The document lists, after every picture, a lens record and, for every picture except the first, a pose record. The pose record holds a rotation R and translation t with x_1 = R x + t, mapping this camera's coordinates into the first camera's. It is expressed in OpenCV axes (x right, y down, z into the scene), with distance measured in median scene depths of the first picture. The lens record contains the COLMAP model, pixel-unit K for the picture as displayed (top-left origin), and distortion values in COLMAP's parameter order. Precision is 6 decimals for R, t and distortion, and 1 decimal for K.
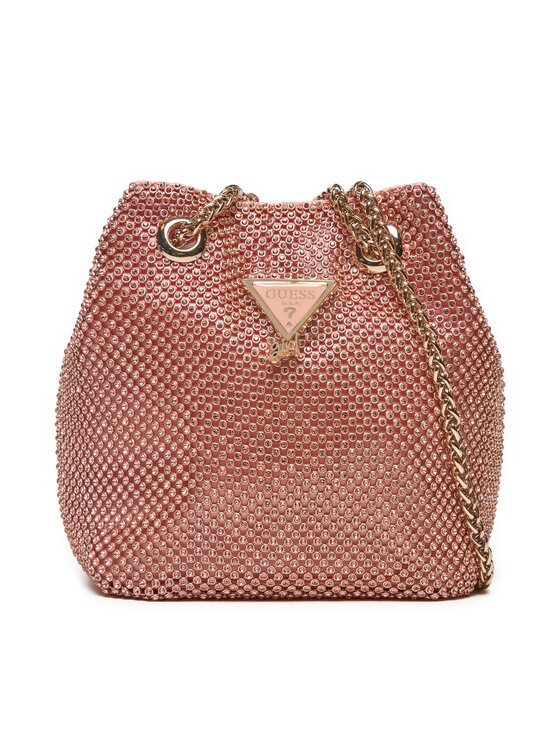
lens RADIAL K [[1447.6, 0, 280.6], [0, 1447.6, 372.5], [0, 0, 1]] dist [-0.257874, 0.000000]
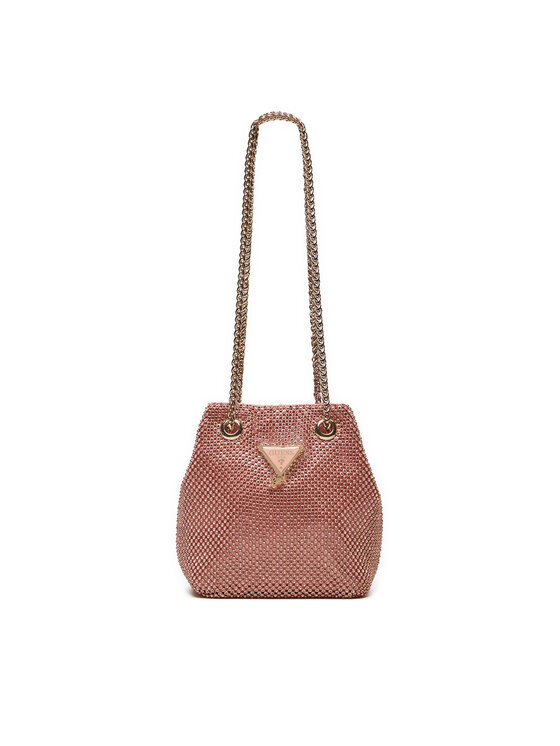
lens RADIAL K [[1290.9, 0, 278.3], [0, 1290.9, 374.0], [0, 0, 1]] dist [-0.023673, 0.000000]
pose [[0.999918, 0.000471, -0.012762, 0.027334], [-0.000668, 0.999880, -0.015463, -0.147238], [0.012753, 0.015470, 0.999799, -0.962717]]
